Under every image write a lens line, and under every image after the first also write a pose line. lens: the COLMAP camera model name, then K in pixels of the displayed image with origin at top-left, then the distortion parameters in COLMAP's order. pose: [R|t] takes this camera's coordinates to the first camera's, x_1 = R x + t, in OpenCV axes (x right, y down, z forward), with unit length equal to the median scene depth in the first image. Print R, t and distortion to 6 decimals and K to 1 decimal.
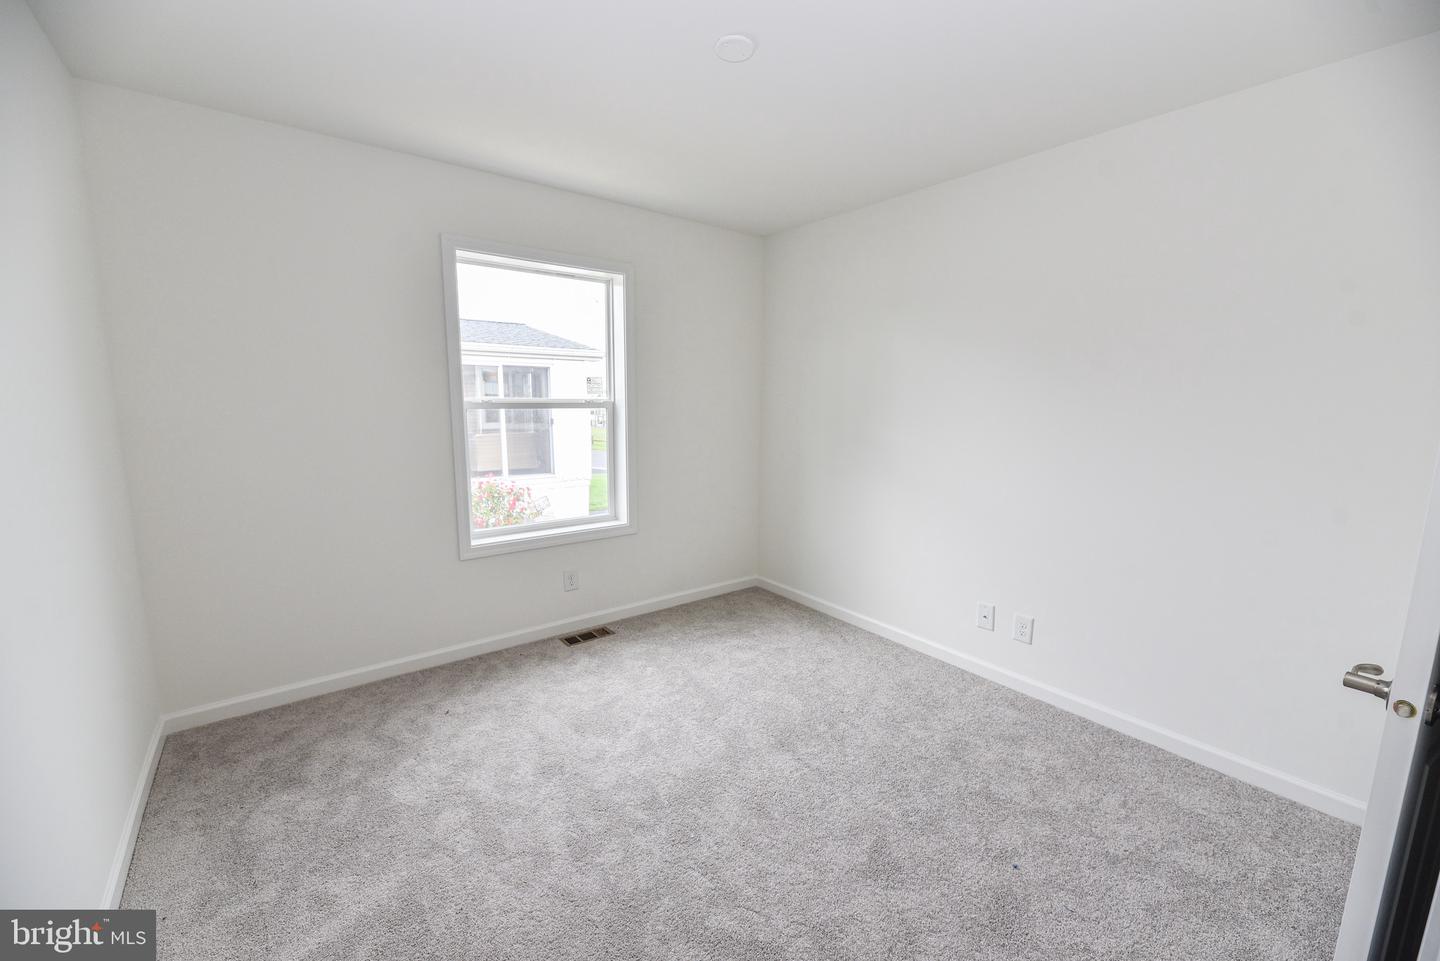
lens RADIAL K [[597.7, 0, 721.7], [0, 597.7, 496.6], [0, 0, 1]] dist [0.001359, -0.000074]
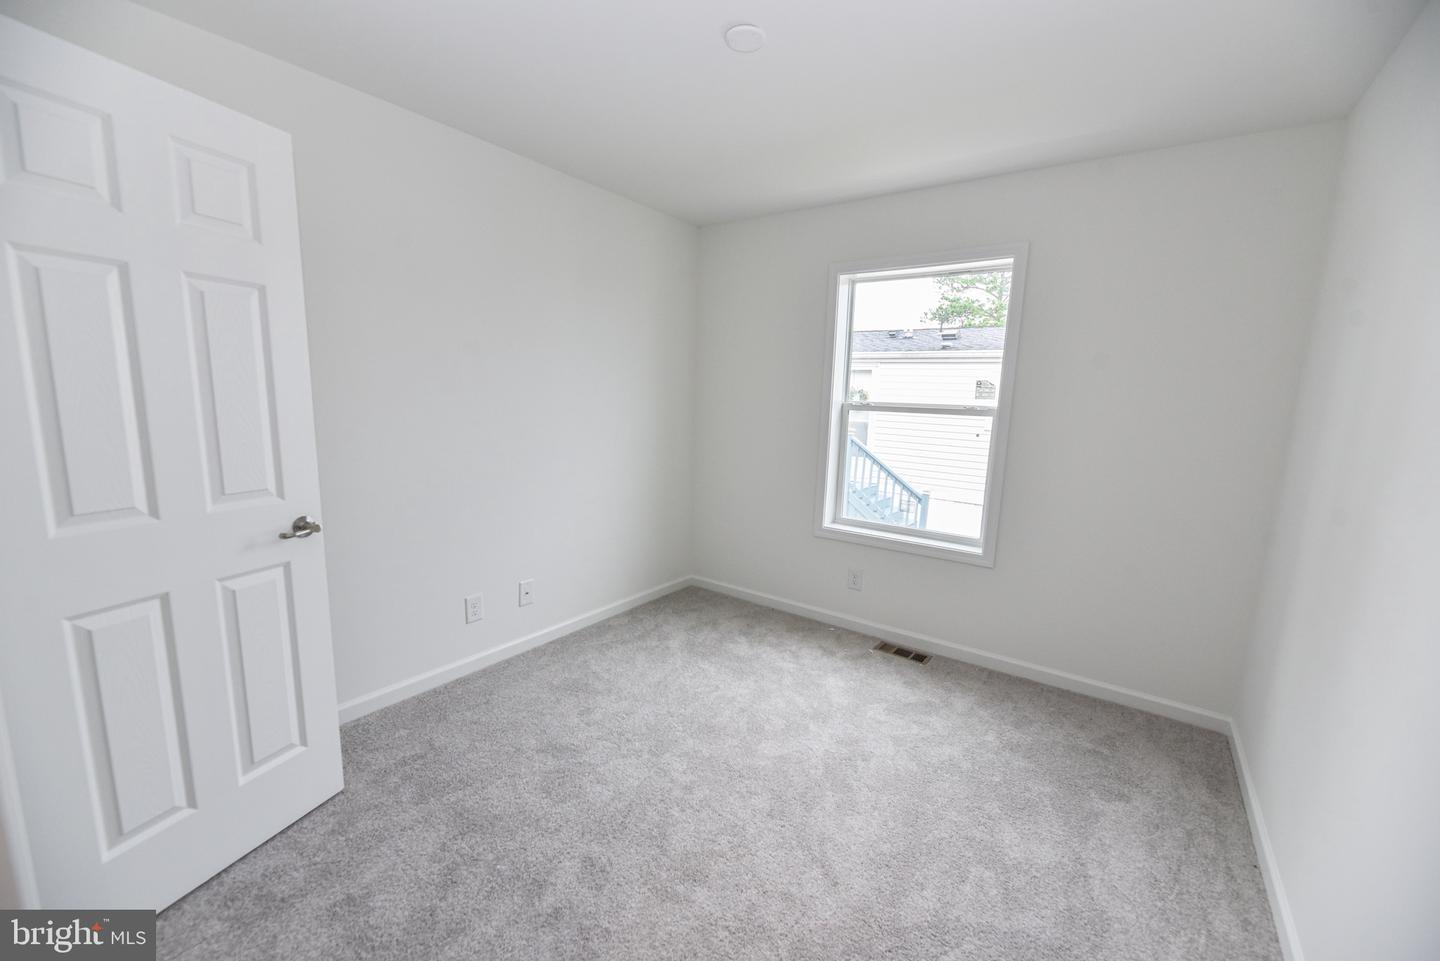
lens RADIAL K [[579.3, 0, 719.1], [0, 579.3, 485.4], [0, 0, 1]] dist [0.003538, -0.005383]
pose [[0.261774, 0.145936, -0.954032, 0.552208], [-0.184468, 0.977844, 0.098963, -0.065195], [0.947336, 0.150082, 0.282894, 0.440130]]
